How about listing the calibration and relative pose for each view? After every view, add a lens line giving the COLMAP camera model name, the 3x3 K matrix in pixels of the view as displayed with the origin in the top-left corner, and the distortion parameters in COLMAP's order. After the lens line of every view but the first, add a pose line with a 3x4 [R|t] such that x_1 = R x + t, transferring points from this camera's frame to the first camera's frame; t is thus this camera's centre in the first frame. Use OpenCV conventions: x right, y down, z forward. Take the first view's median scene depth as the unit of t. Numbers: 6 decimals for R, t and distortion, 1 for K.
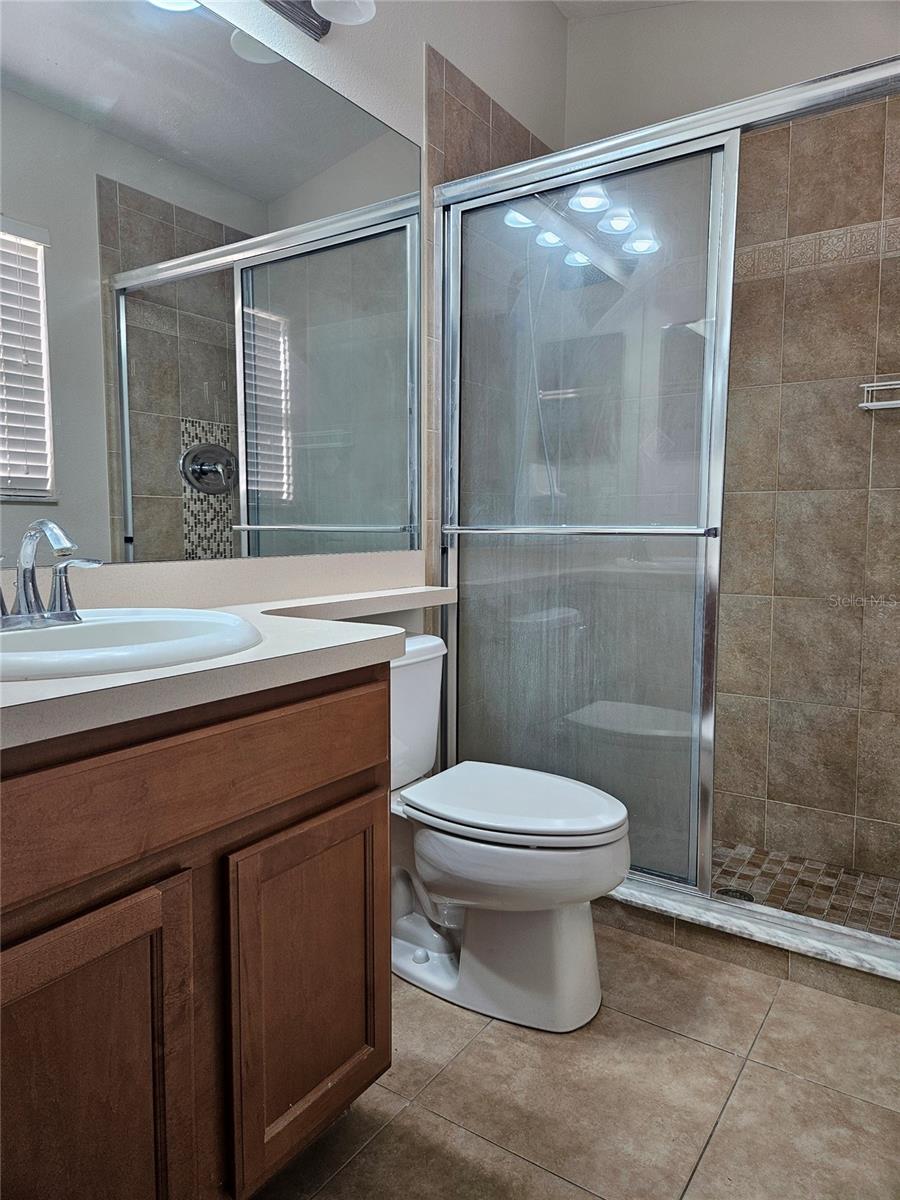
lens RADIAL K [[801.1, 0, 451.3], [0, 801.1, 599.1], [0, 0, 1]] dist [0.070598, -0.057320]
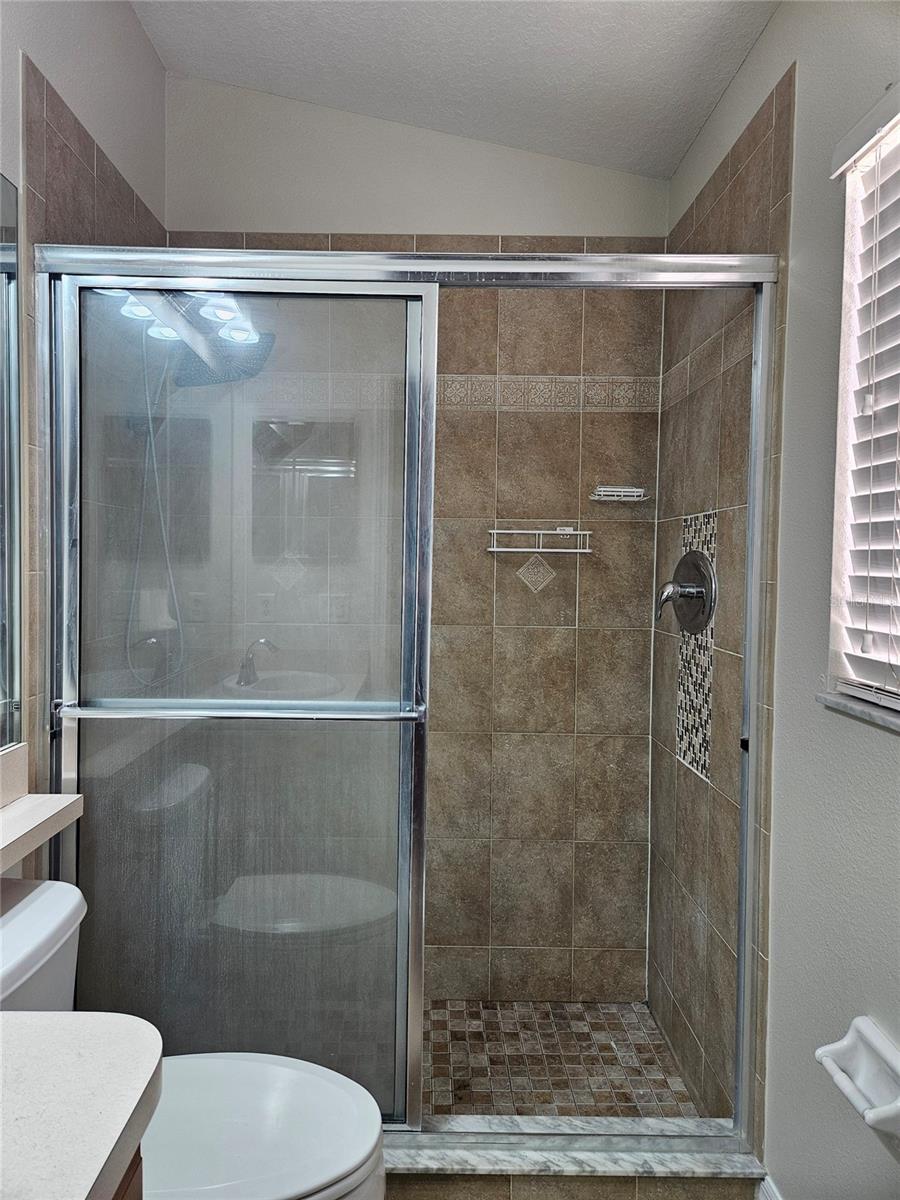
lens RADIAL K [[801.1, 0, 438.9], [0, 801.1, 604.9], [0, 0, 1]] dist [0.070598, -0.057320]
pose [[0.832488, -0.010474, 0.553944, -0.116402], [0.033688, 0.998928, -0.031741, -0.135260], [-0.553017, 0.045085, 0.831949, 0.187041]]
